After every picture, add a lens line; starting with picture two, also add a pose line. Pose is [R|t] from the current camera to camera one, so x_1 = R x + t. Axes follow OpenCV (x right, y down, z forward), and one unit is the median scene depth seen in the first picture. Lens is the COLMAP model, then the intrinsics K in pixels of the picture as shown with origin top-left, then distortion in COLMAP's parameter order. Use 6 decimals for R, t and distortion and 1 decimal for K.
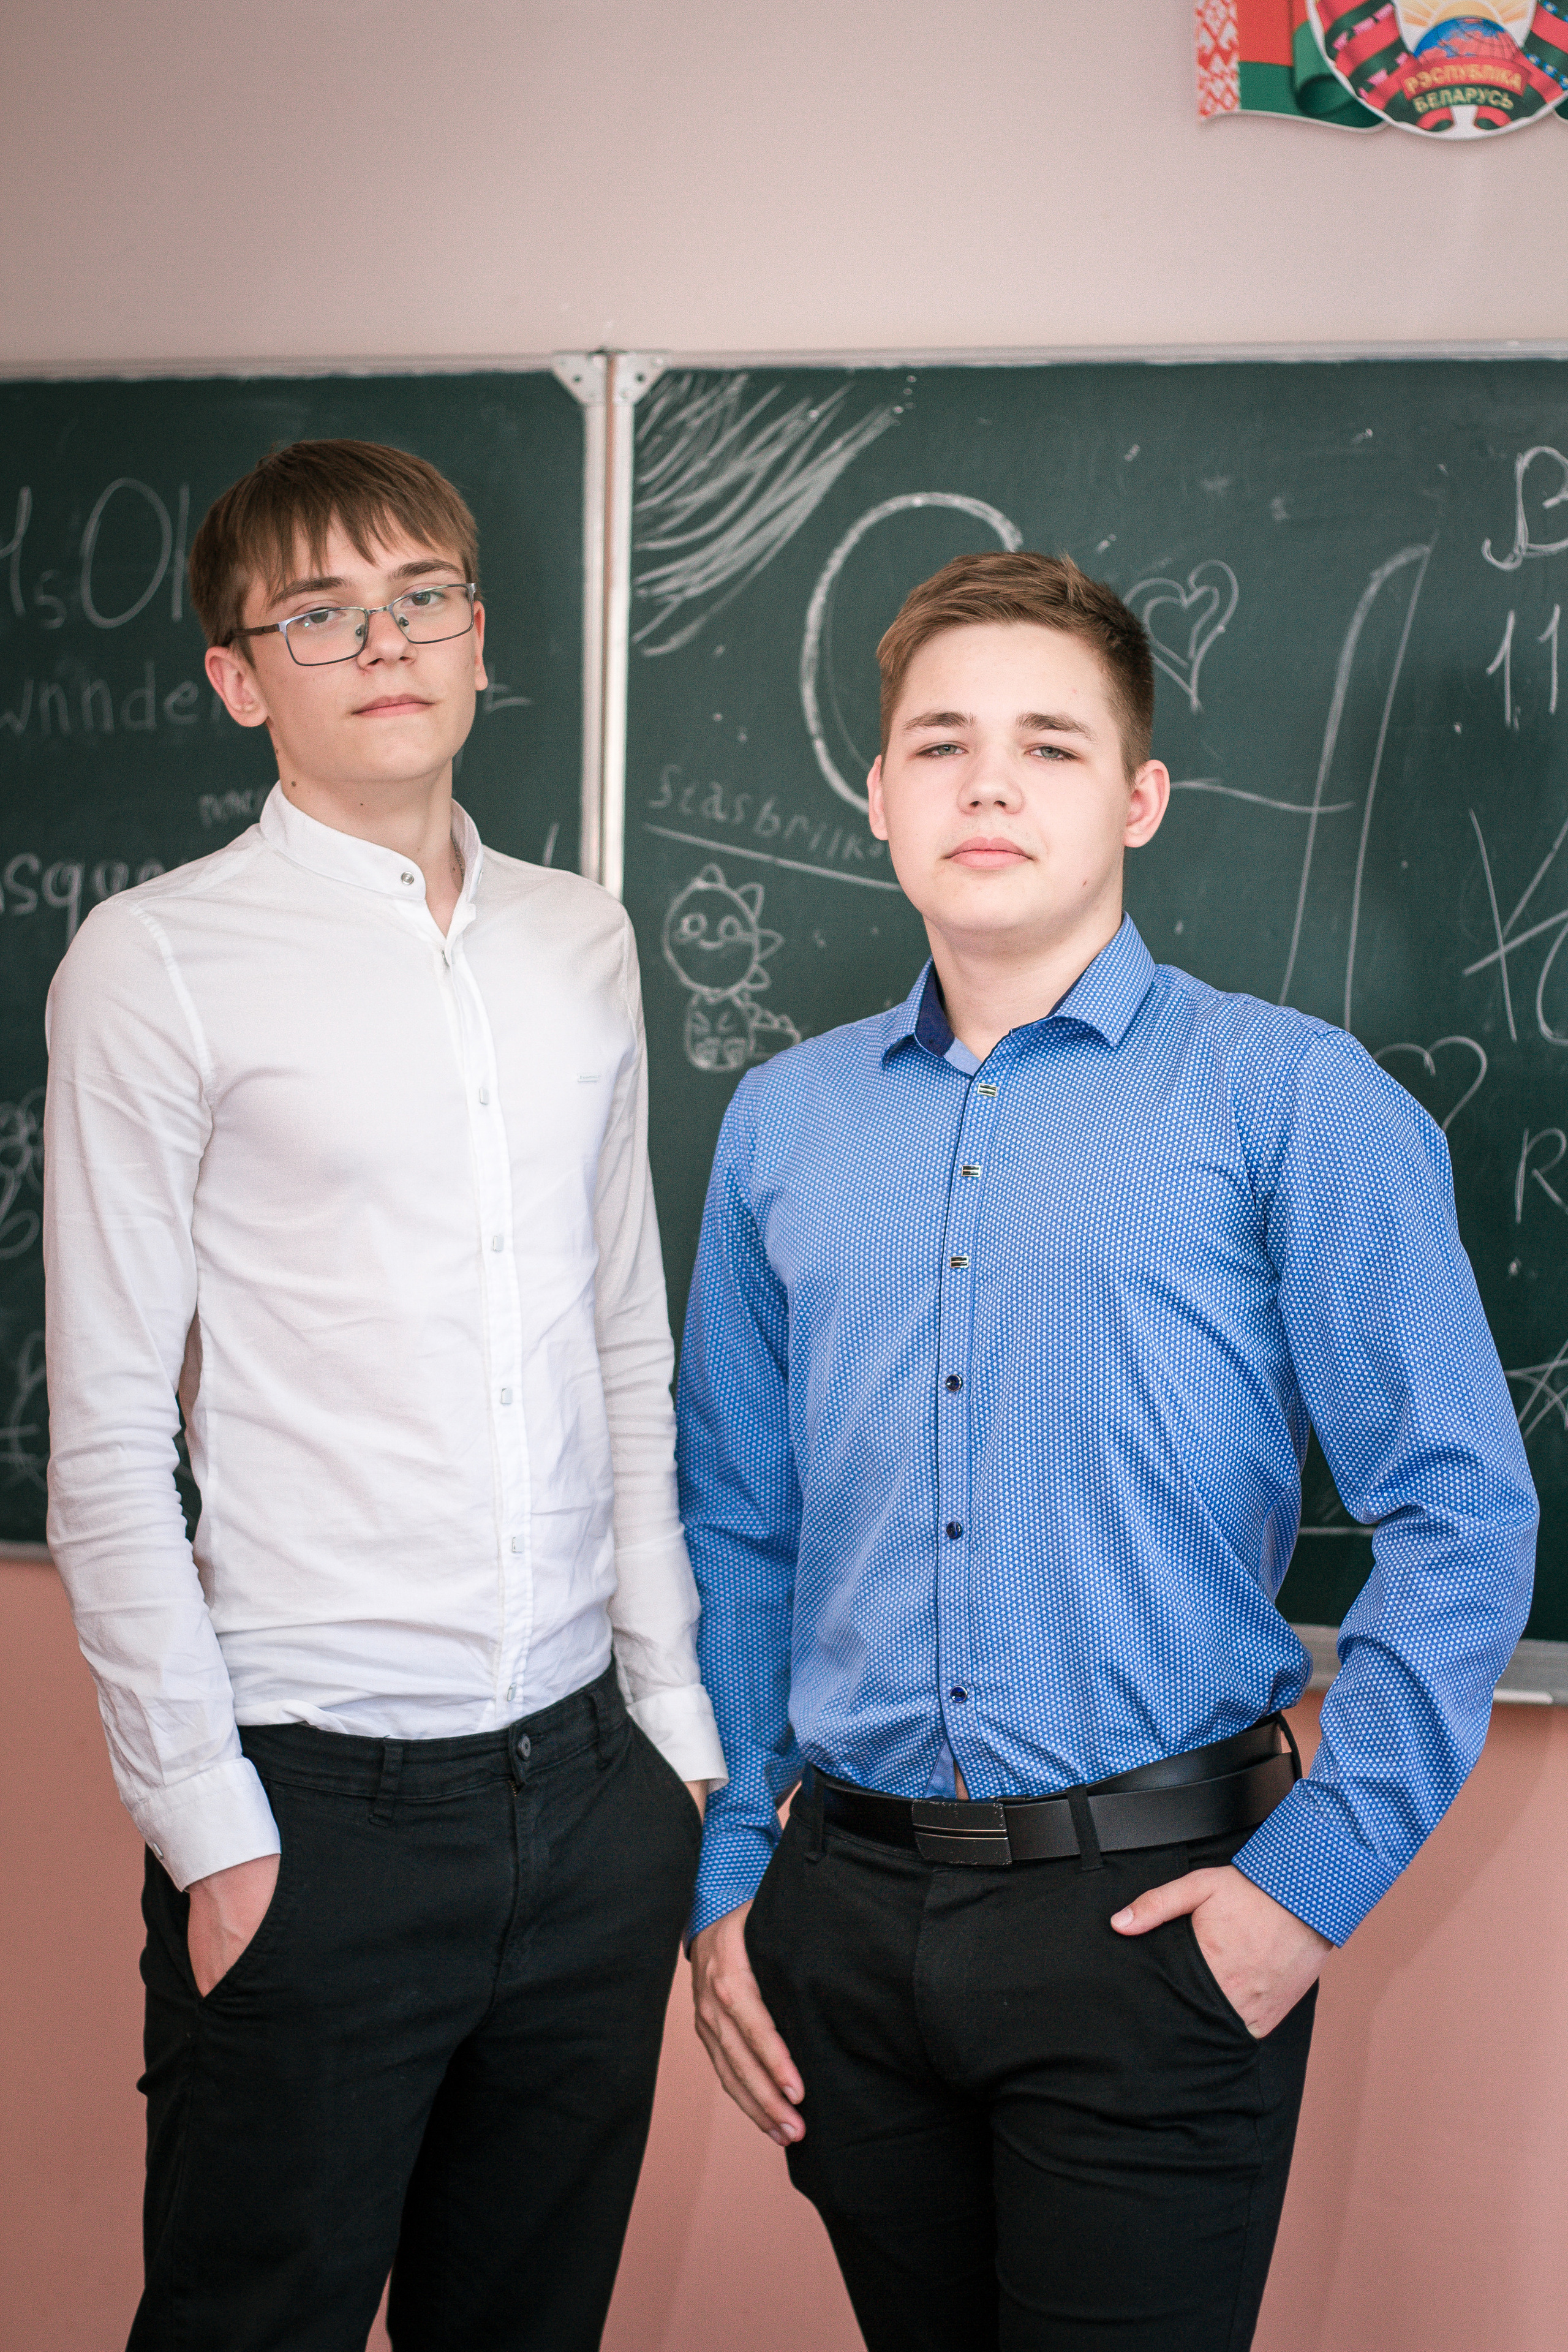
lens RADIAL K [[5577.1, 0, 789.0], [0, 5577.1, 1169.5], [0, 0, 1]] dist [-0.101923, 0.000000]
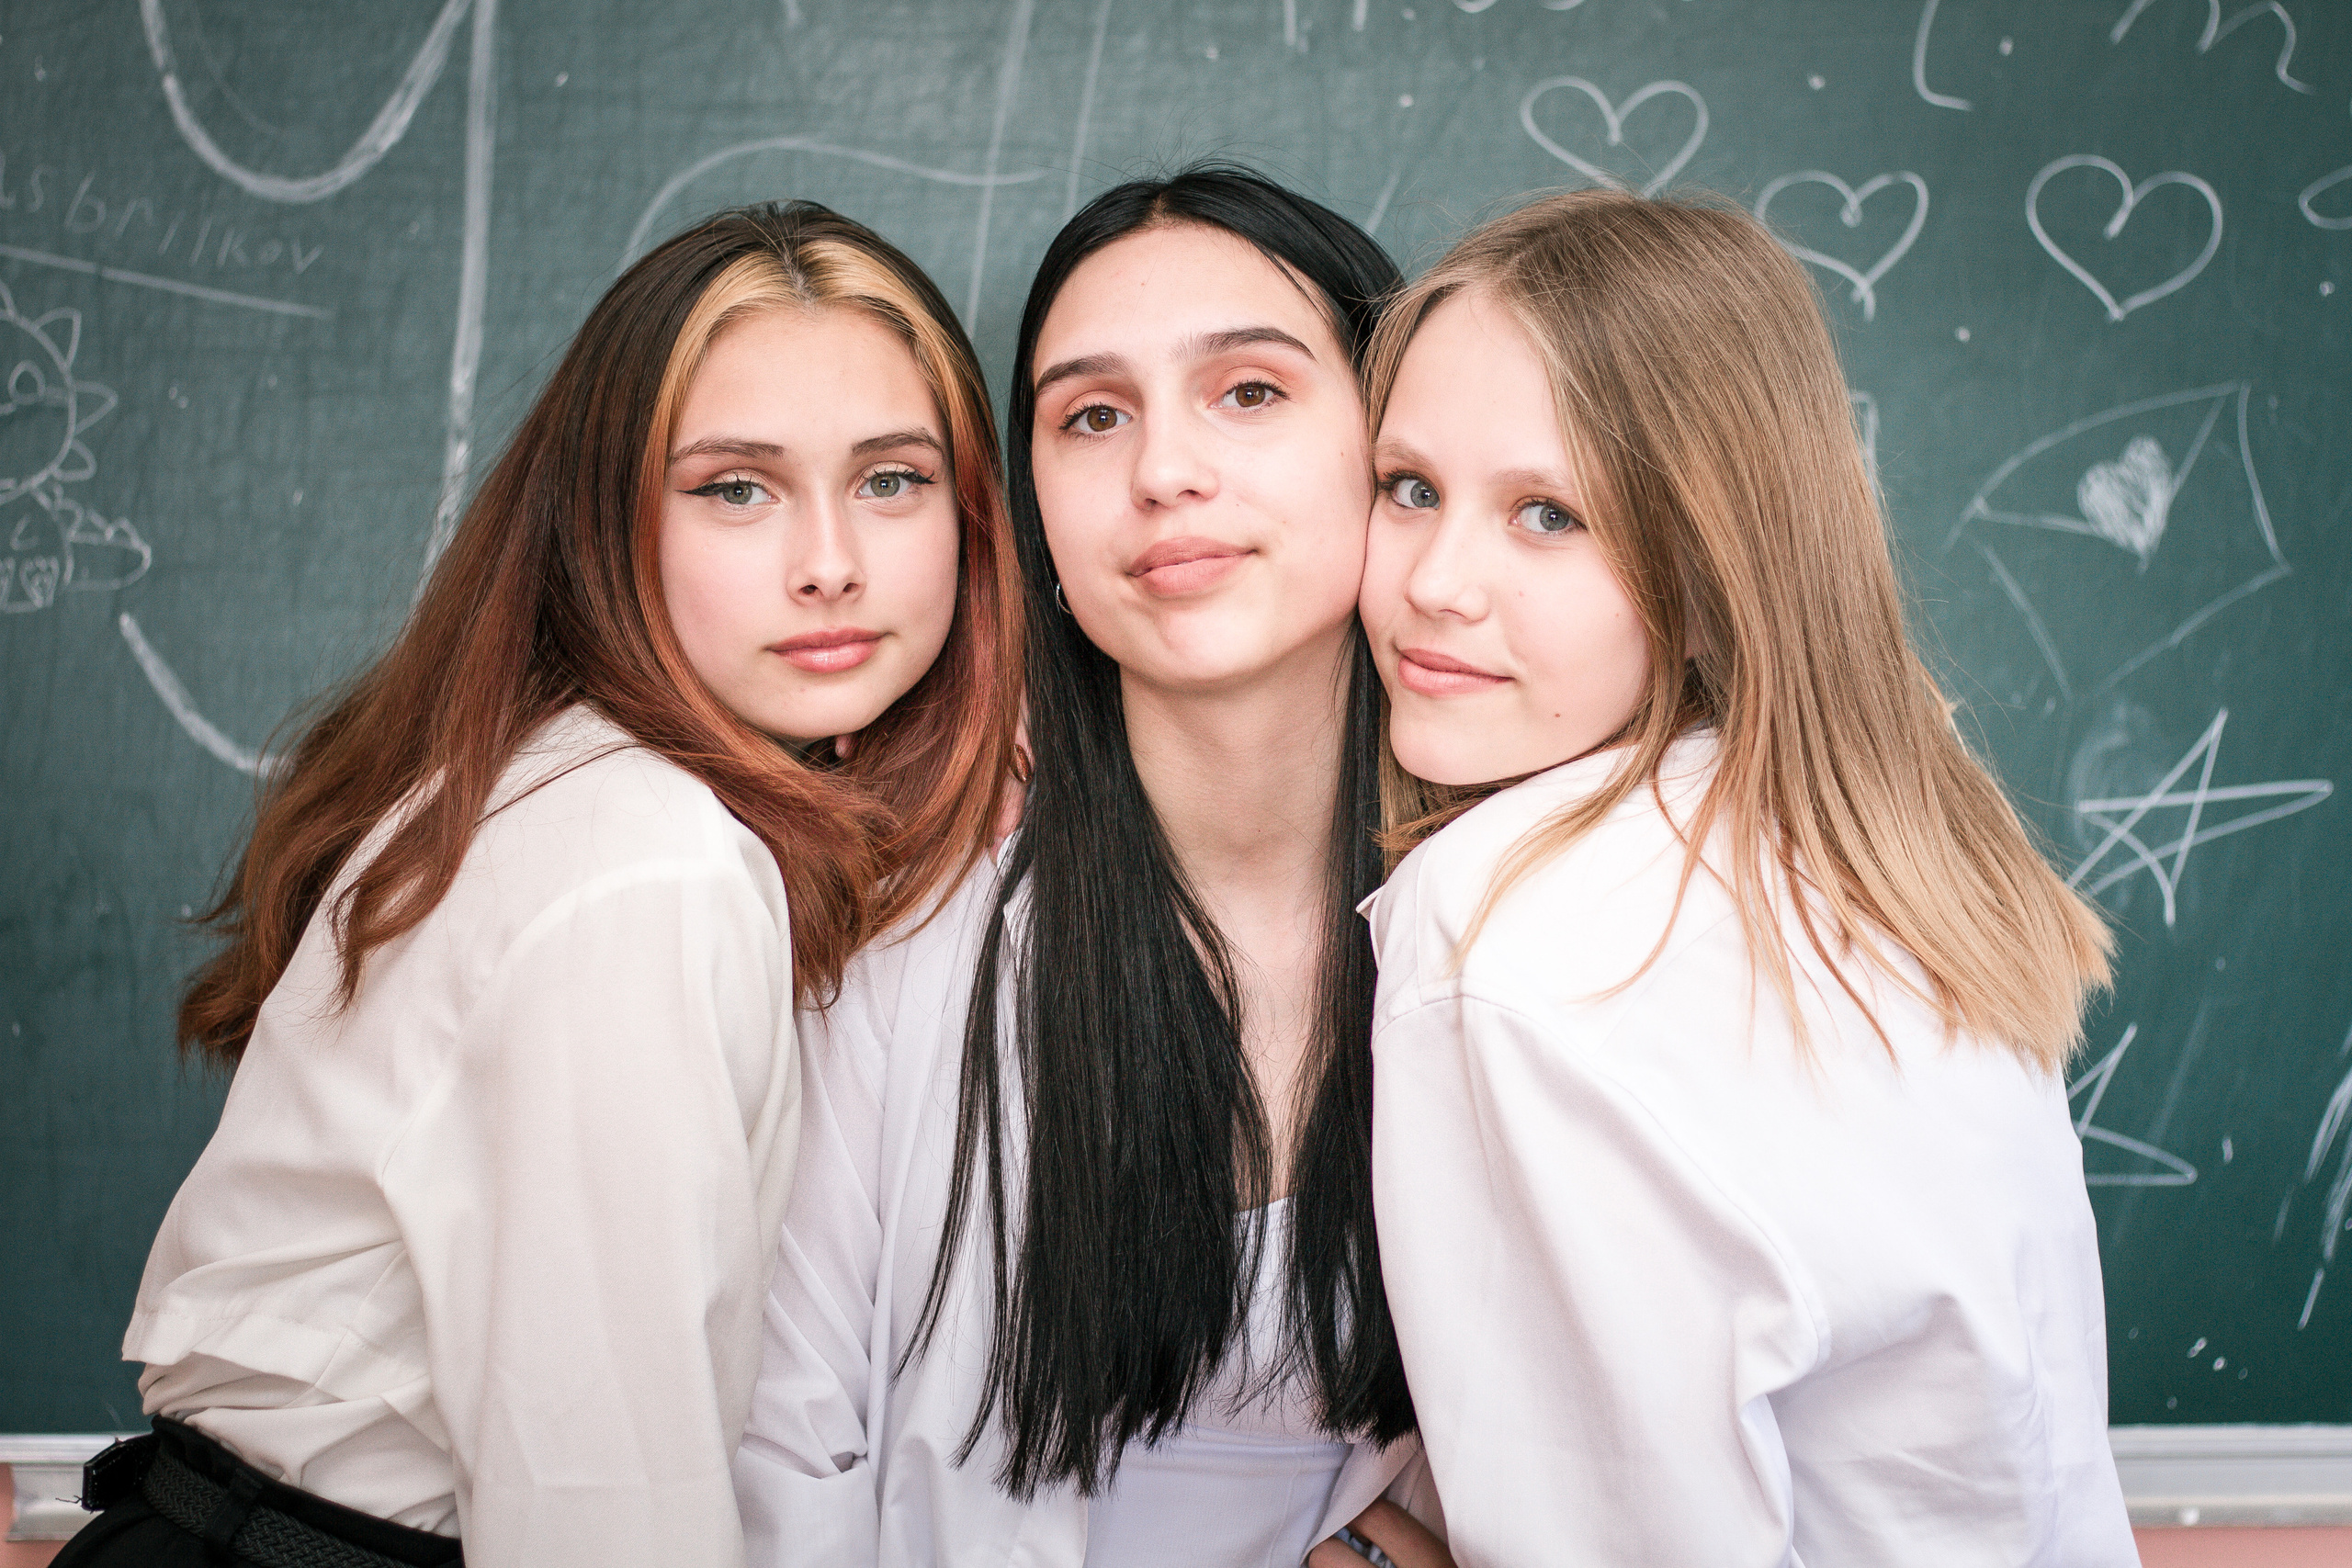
lens RADIAL K [[5576.6, 0, 1267.6], [0, 5576.6, 865.3], [0, 0, 1]] dist [-0.101923, 0.000000]
pose [[0.919634, -0.043311, 0.390381, -0.127262], [0.033285, 0.998920, 0.032414, -0.004892], [-0.391364, -0.016815, 0.920082, 0.378693]]
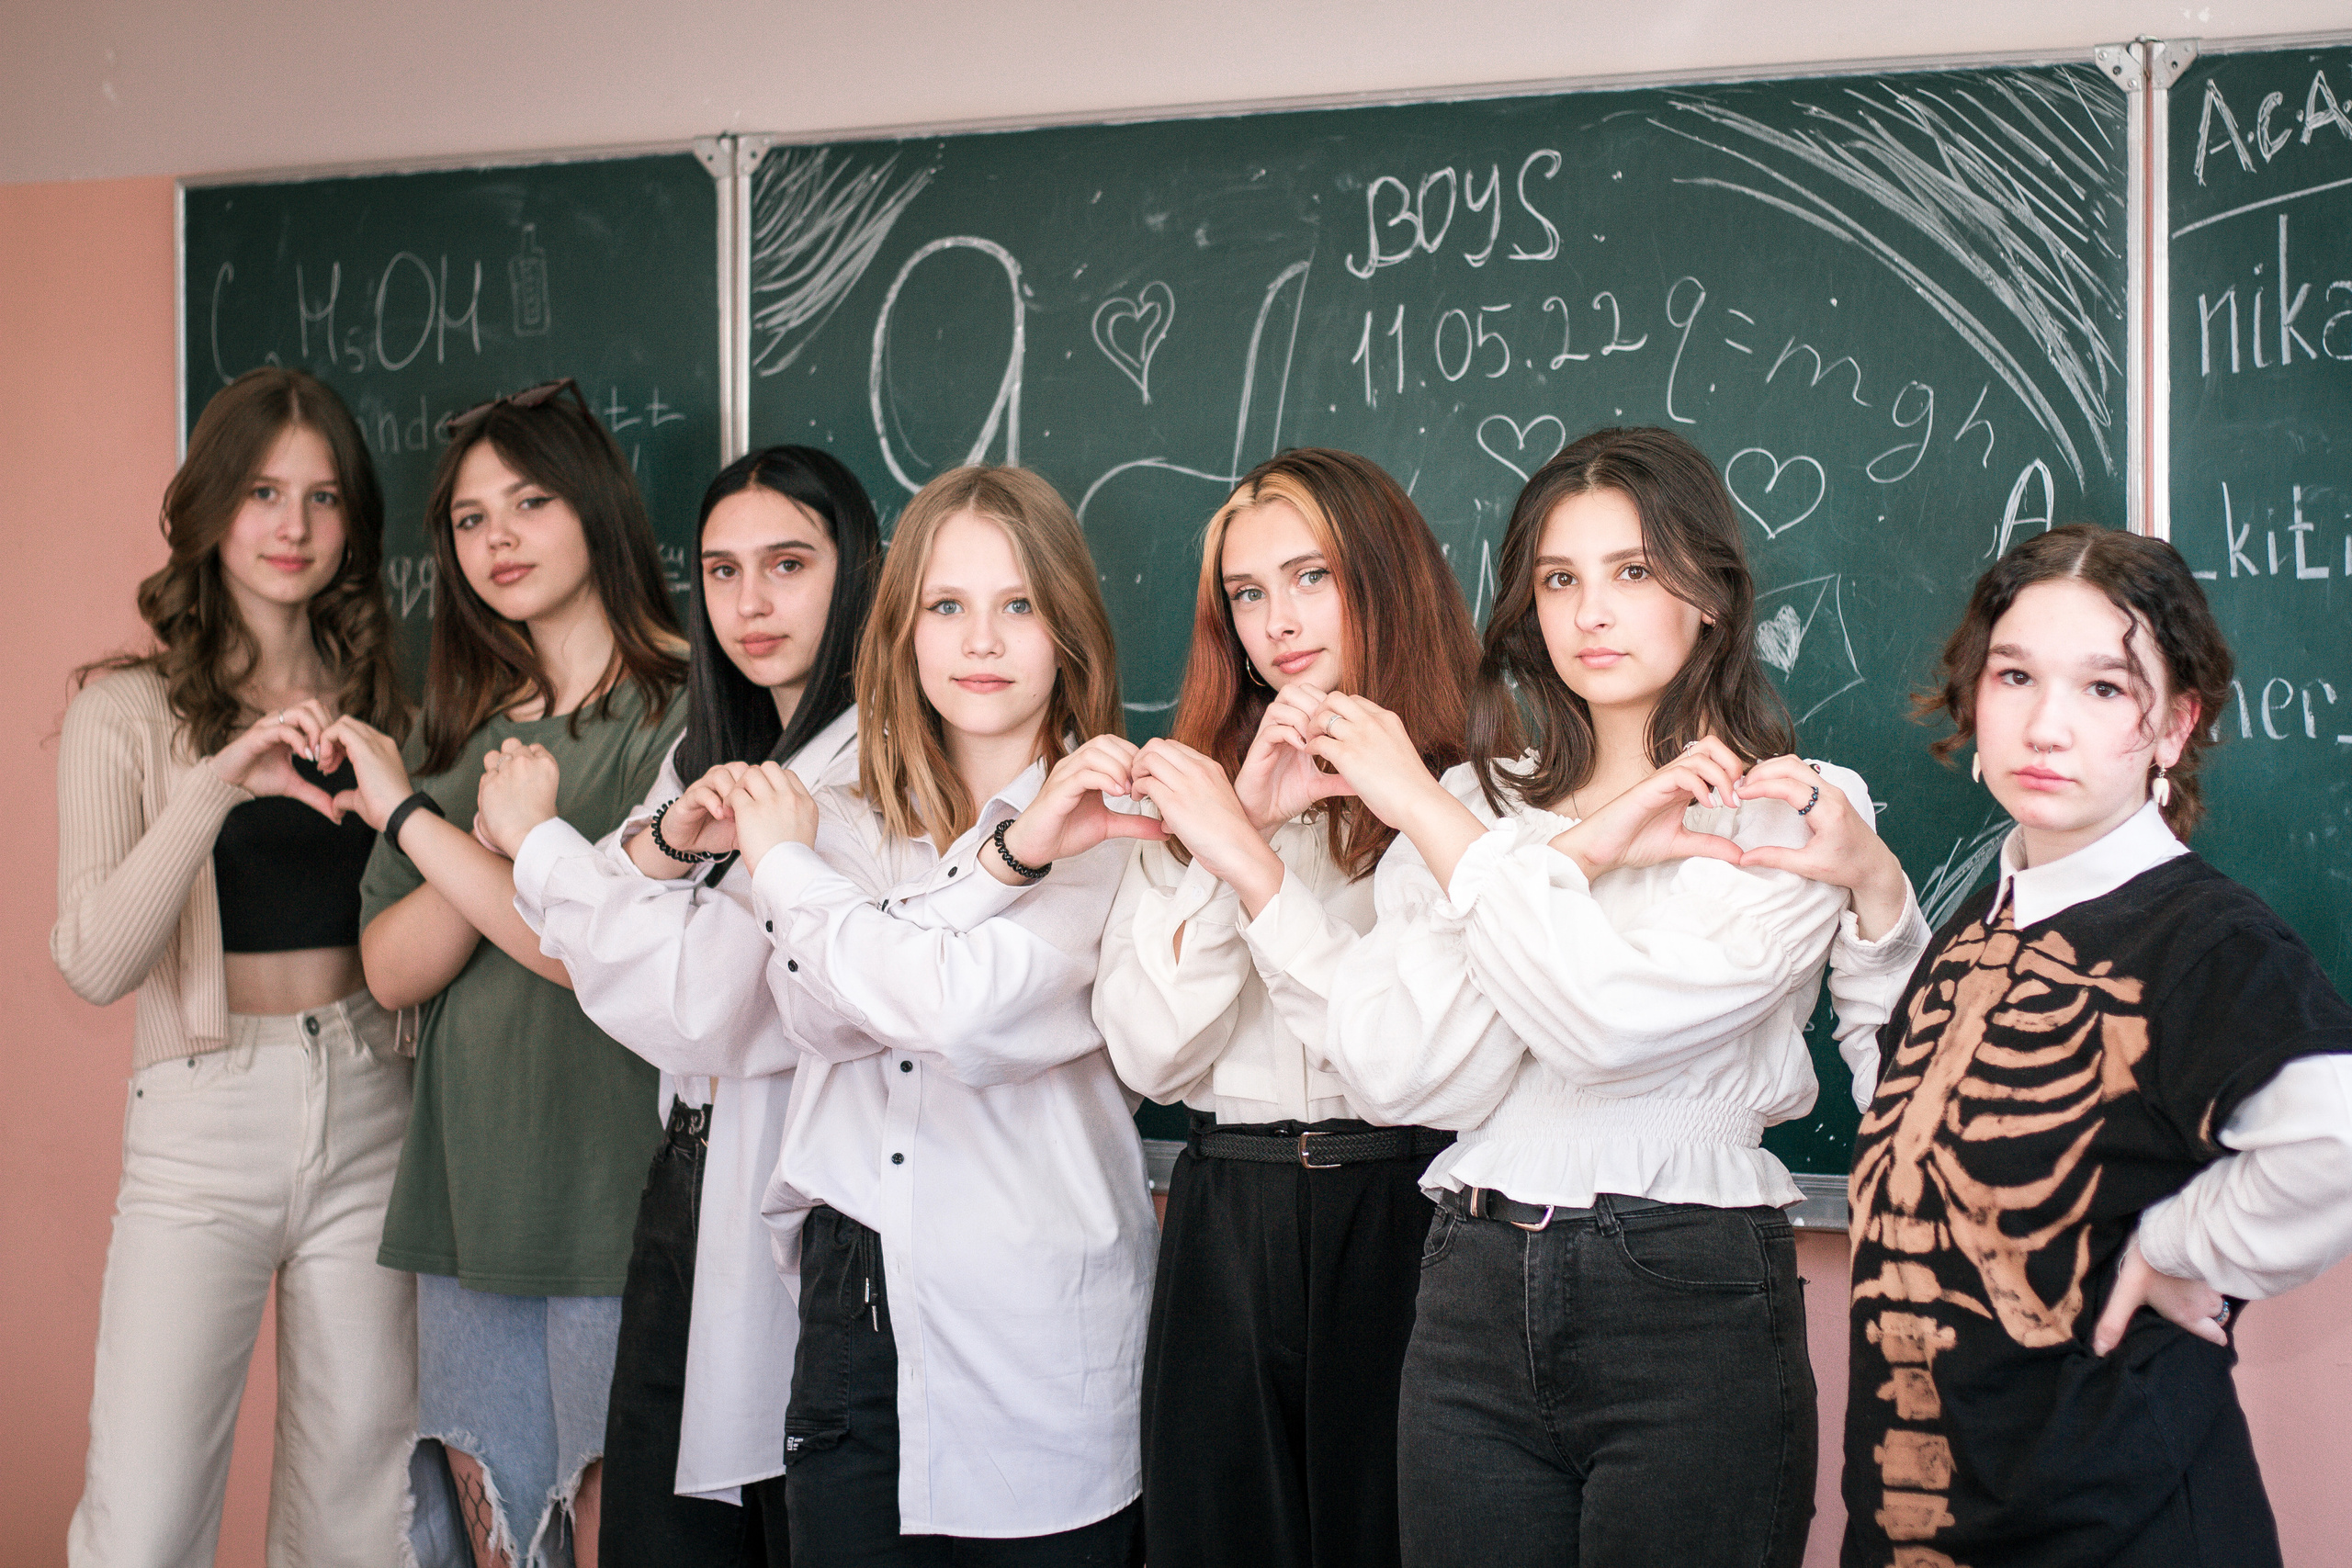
lens RADIAL K [[5576.6, 0, 1062.7], [0, 5576.6, 890.7], [0, 0, 1]] dist [-0.101923, 0.000000]
pose [[0.970035, -0.018695, -0.242245, 0.343264], [0.019146, 0.999817, -0.000491, 0.025603], [0.242210, -0.004161, 0.970215, -0.200846]]
